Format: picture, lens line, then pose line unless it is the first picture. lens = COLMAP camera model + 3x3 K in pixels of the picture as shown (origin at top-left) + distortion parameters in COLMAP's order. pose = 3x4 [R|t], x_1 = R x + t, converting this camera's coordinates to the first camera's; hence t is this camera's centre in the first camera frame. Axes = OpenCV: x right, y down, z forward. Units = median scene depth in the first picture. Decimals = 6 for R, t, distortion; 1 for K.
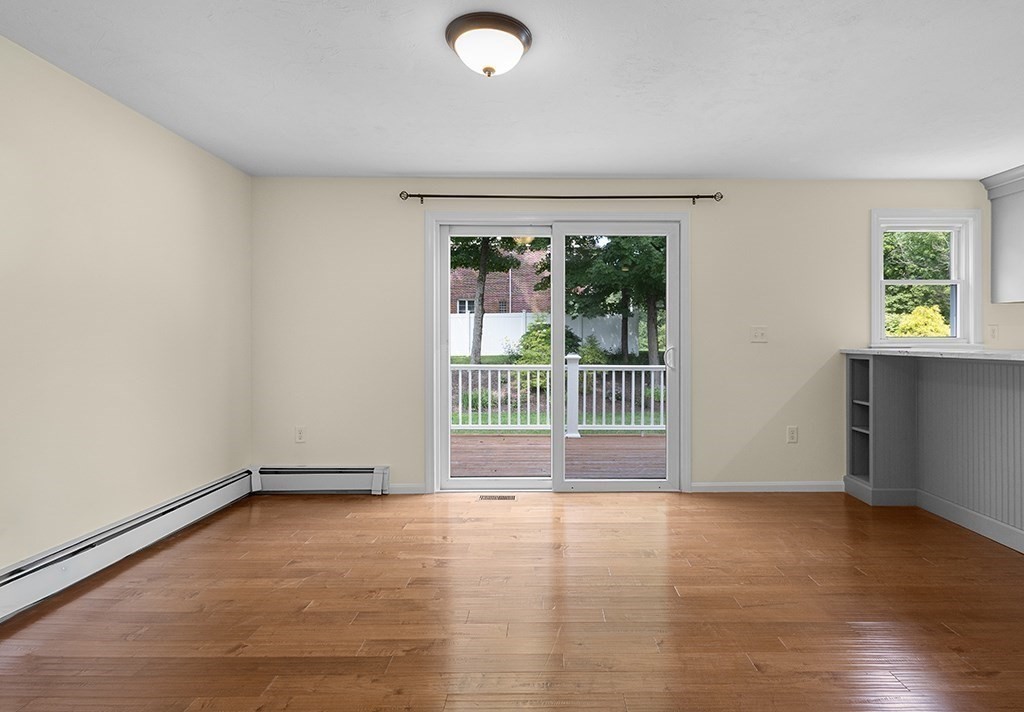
lens RADIAL K [[519.9, 0, 554.8], [0, 519.9, 341.8], [0, 0, 1]] dist [0.017928, -0.000233]
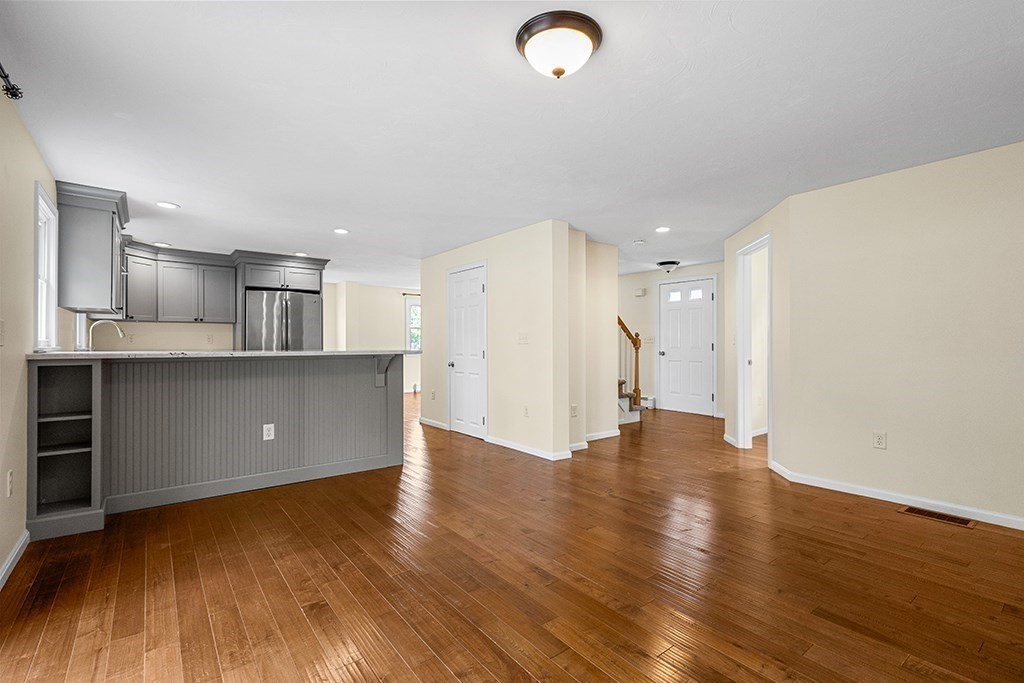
lens RADIAL K [[471.0, 0, 516.7], [0, 471.0, 340.1], [0, 0, 1]] dist [0.013974, -0.001278]
pose [[-0.601697, 0.008510, 0.798679, -0.438099], [0.000958, 0.999950, -0.009932, 0.000275], [-0.798724, -0.005211, -0.601675, 0.871969]]
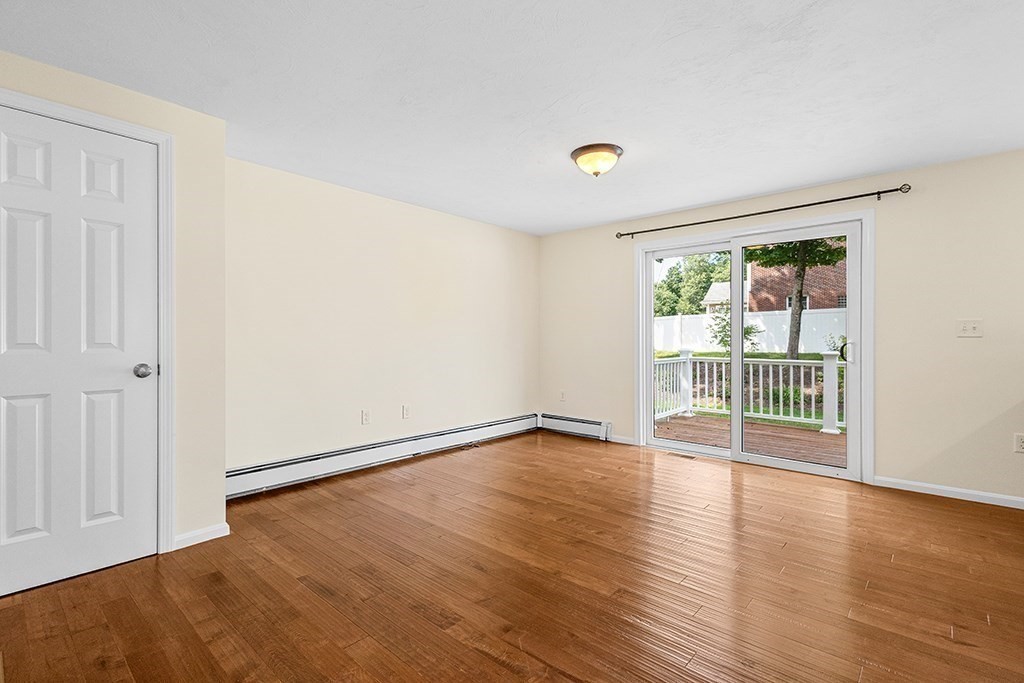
lens RADIAL K [[471.0, 0, 516.7], [0, 471.0, 340.1], [0, 0, 1]] dist [0.013974, -0.001278]
pose [[0.738613, 0.002021, -0.674126, 0.376715], [-0.000452, 0.999997, 0.002503, 0.004890], [0.674129, -0.001544, 0.738612, -0.152990]]
